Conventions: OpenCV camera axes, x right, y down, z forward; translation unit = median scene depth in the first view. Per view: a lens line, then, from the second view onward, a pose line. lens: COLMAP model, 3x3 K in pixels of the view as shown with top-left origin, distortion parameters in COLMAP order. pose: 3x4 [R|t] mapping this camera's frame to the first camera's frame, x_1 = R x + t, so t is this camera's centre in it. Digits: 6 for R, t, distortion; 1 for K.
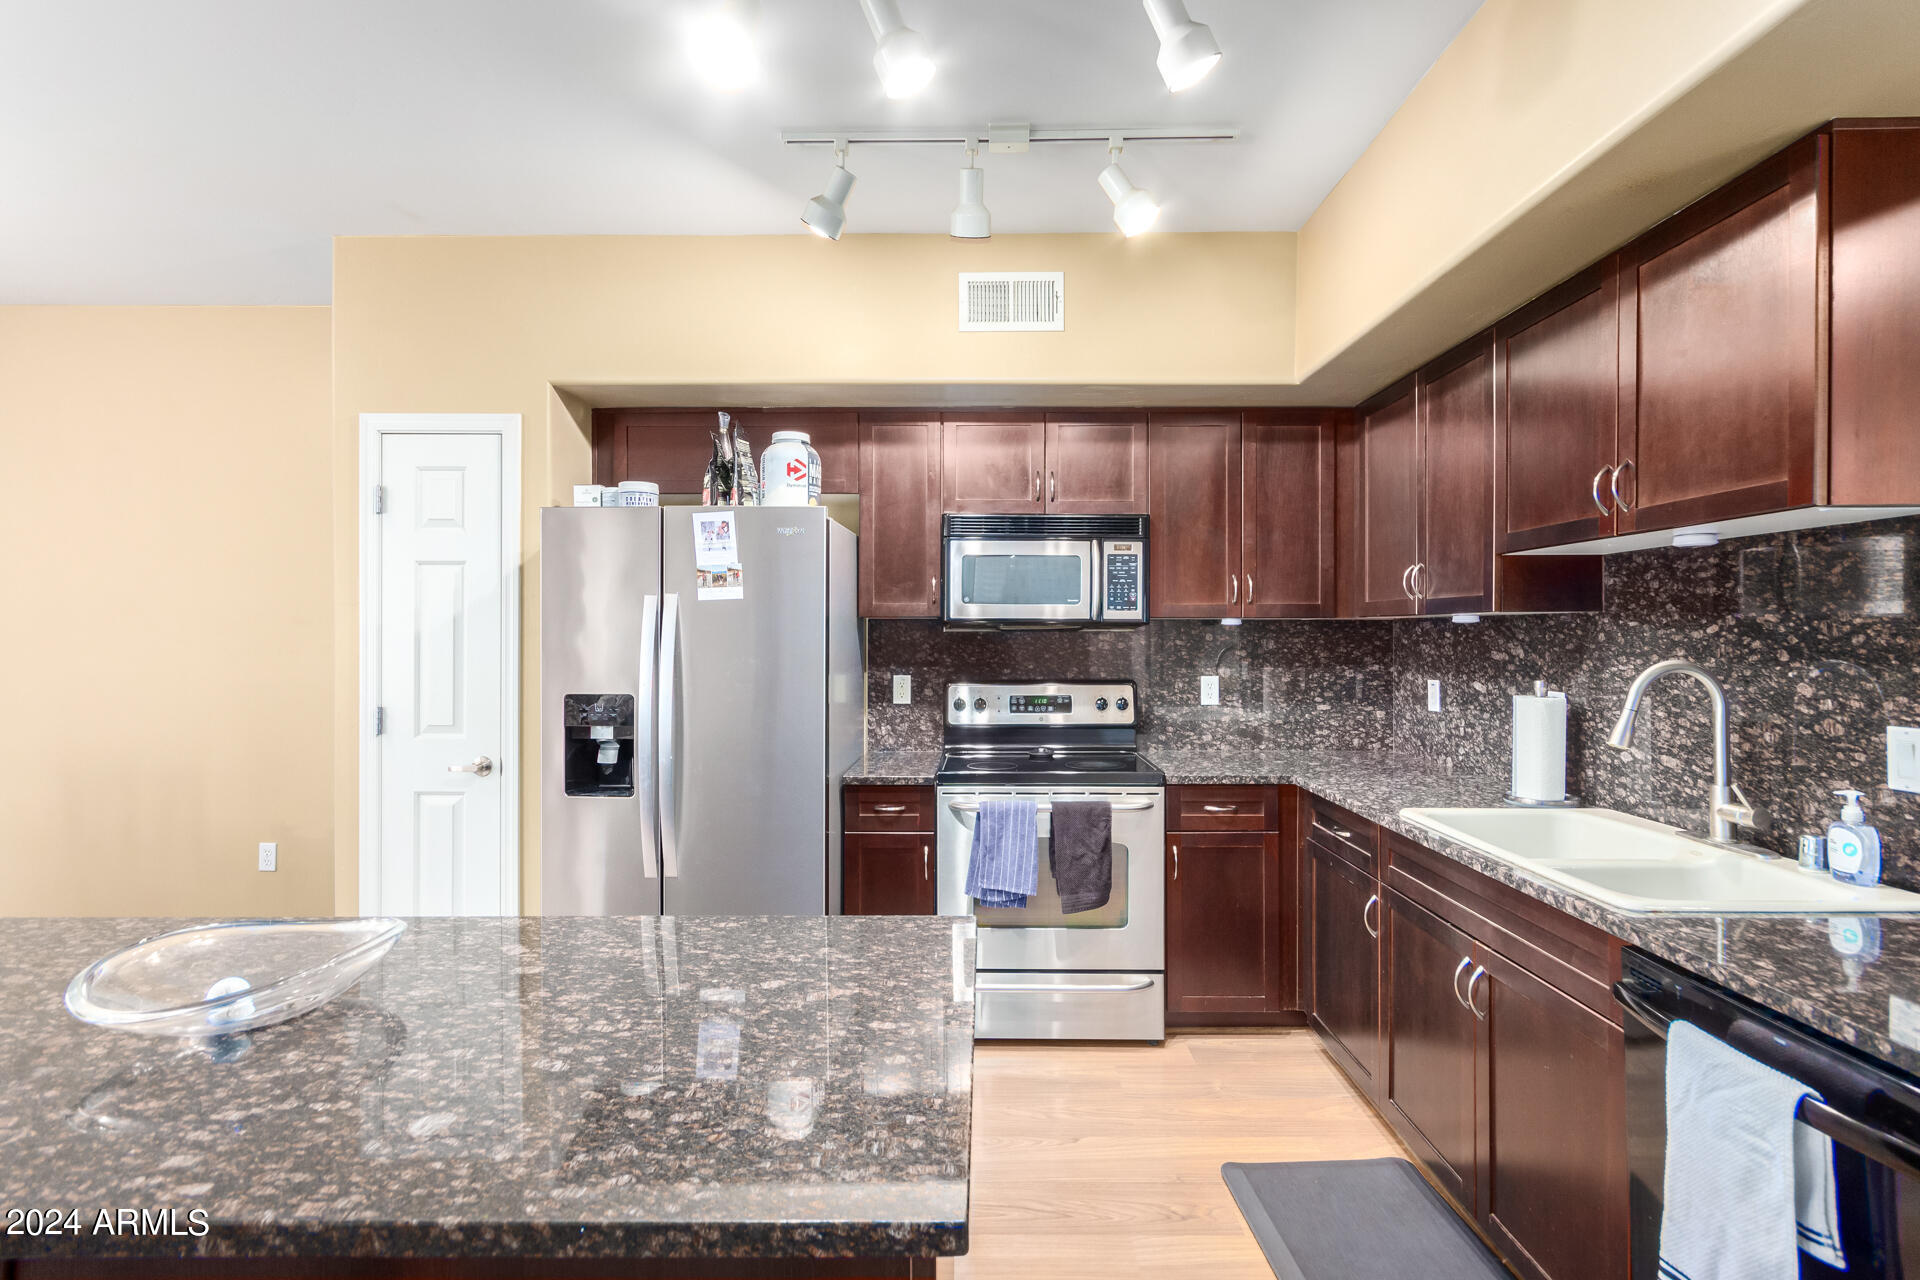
lens RADIAL K [[891.8, 0, 972.1], [0, 891.8, 634.8], [0, 0, 1]] dist [0.002970, 0.003043]
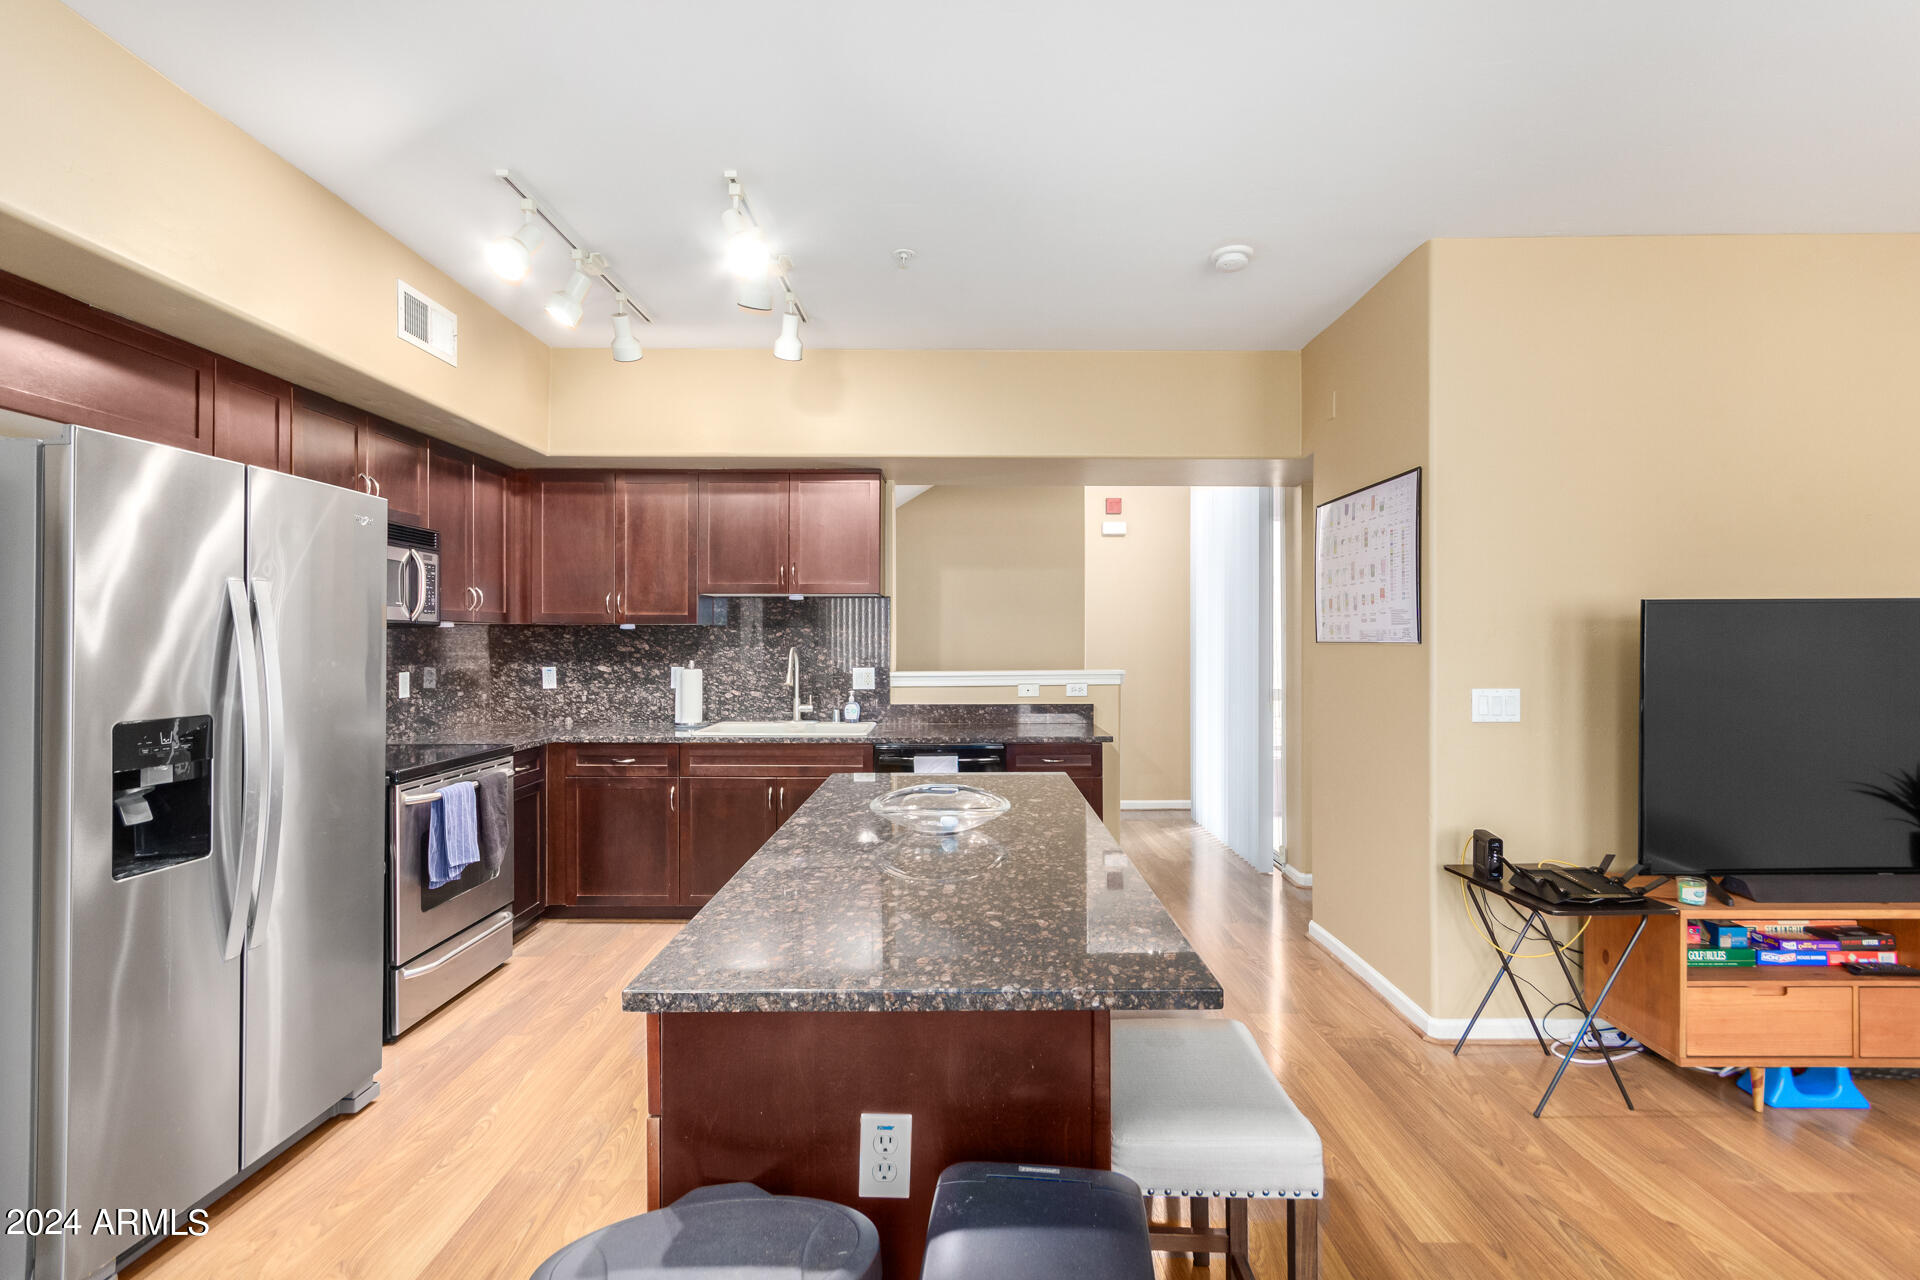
lens RADIAL K [[891.8, 0, 958.1], [0, 891.8, 641.4], [0, 0, 1]] dist [0.002970, 0.003043]
pose [[0.002046, -0.003410, 0.999992, -1.027466], [-0.001495, 0.999993, 0.003413, 0.002929], [-0.999997, -0.001501, 0.002041, 0.359607]]
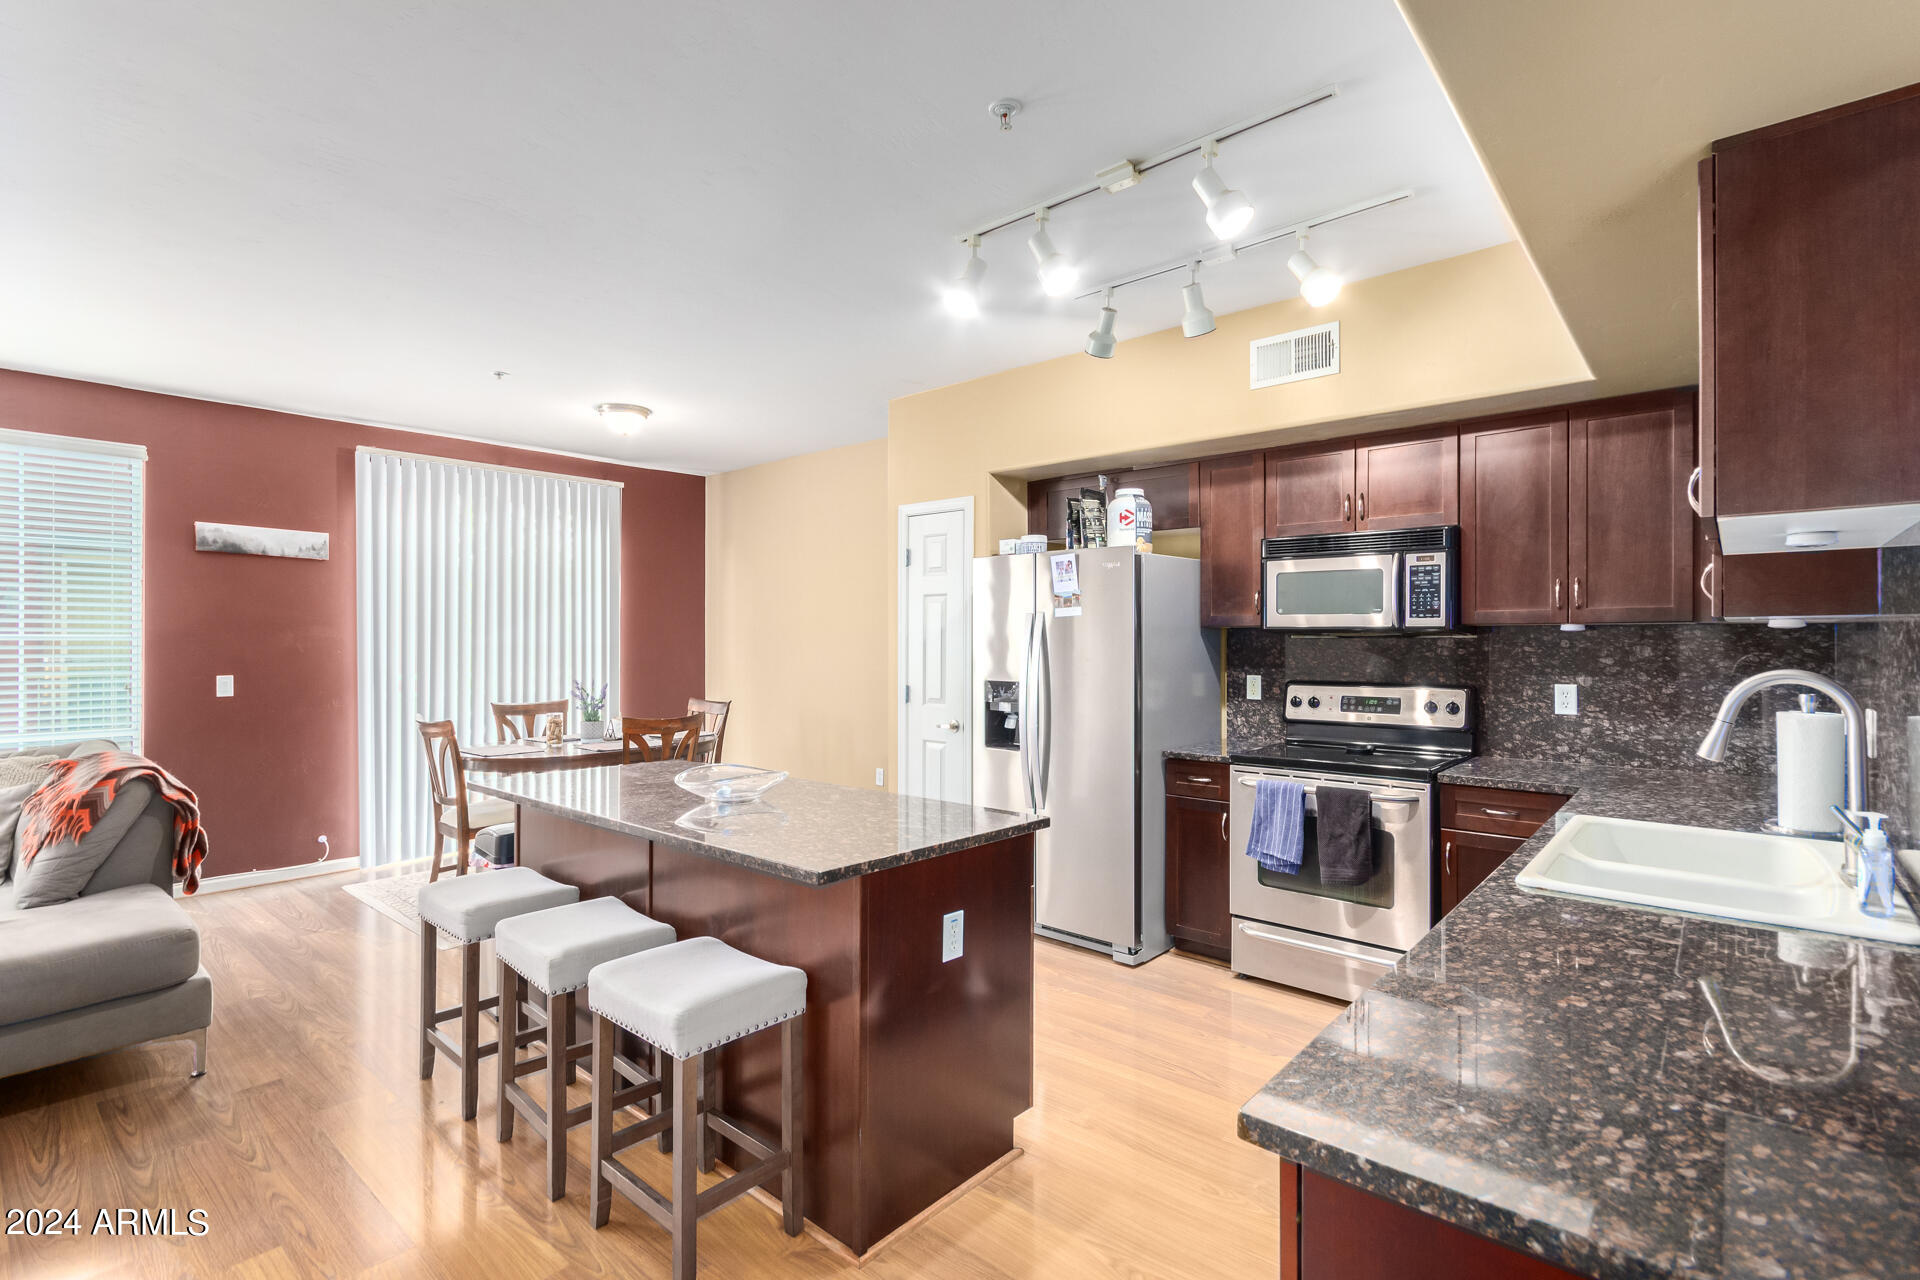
lens RADIAL K [[891.8, 0, 979.7], [0, 891.8, 633.7], [0, 0, 1]] dist [0.002970, 0.003043]
pose [[0.766879, -0.004731, -0.641774, 0.478583], [0.000687, 0.999978, -0.006550, -0.002457], [0.641792, 0.004583, 0.766865, -0.160405]]
